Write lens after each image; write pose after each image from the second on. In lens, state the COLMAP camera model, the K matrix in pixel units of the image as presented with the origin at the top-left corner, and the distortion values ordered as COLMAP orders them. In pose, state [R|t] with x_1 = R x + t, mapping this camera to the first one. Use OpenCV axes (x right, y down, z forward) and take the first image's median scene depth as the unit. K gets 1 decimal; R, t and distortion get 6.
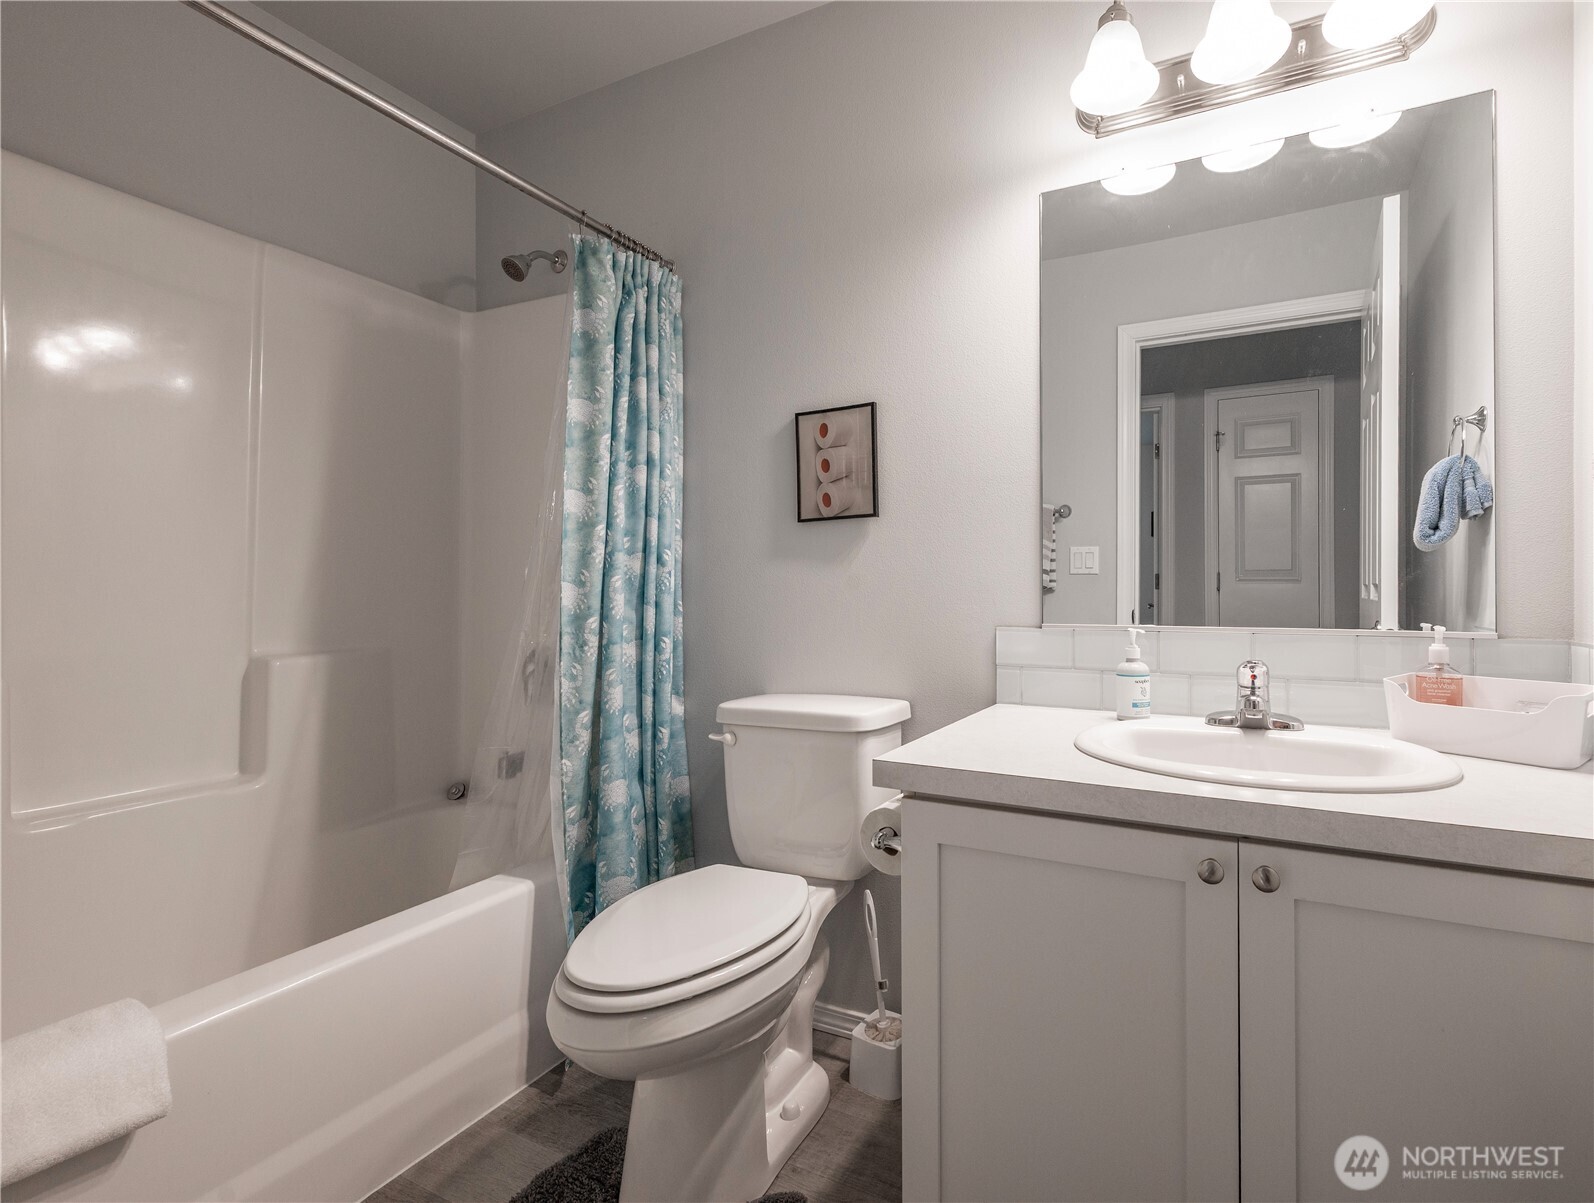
lens RADIAL K [[685.6, 0, 797.0], [0, 685.6, 601.5], [0, 0, 1]] dist [-0.002281, -0.000575]
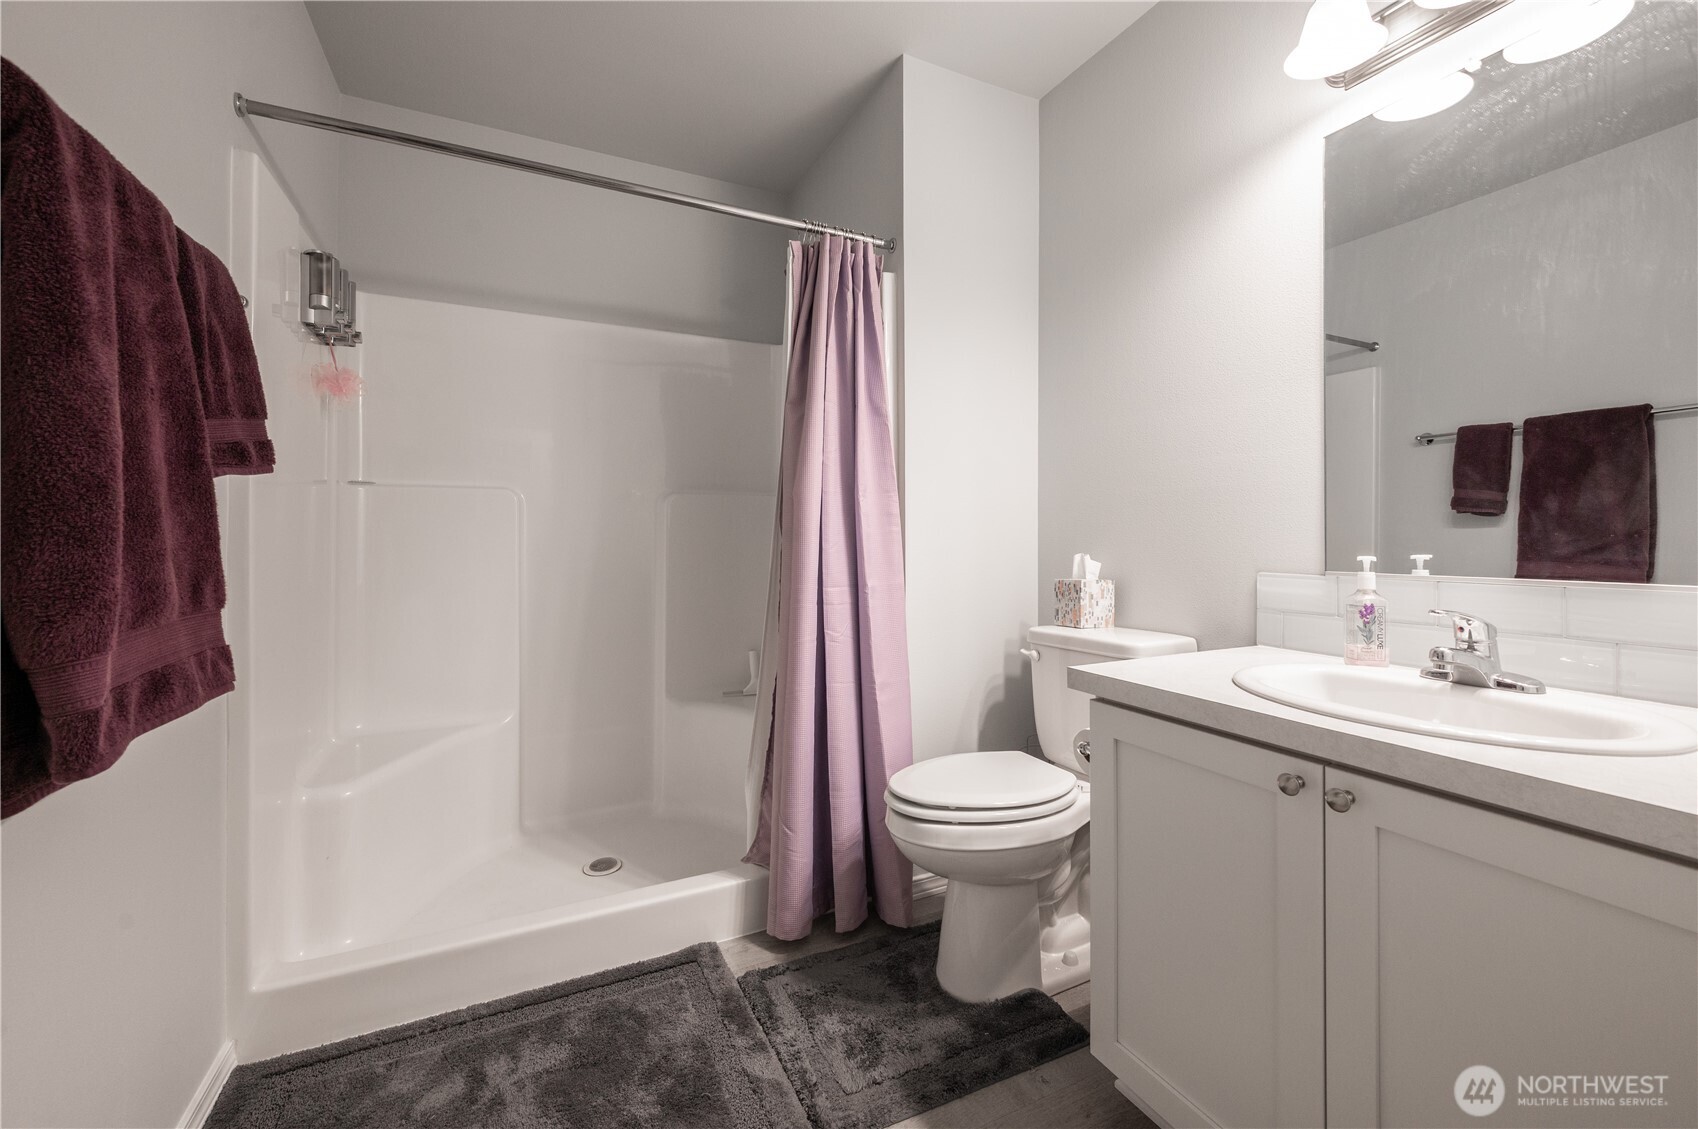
lens RADIAL K [[680.6, 0, 849.0], [0, 680.6, 564.5], [0, 0, 1]] dist [-0.000220, 0.000046]
pose [[0.783247, 0.028398, -0.621062, 0.571386], [-0.012429, 0.999472, 0.030026, 0.001963], [0.621586, -0.015798, 0.783186, -0.266919]]
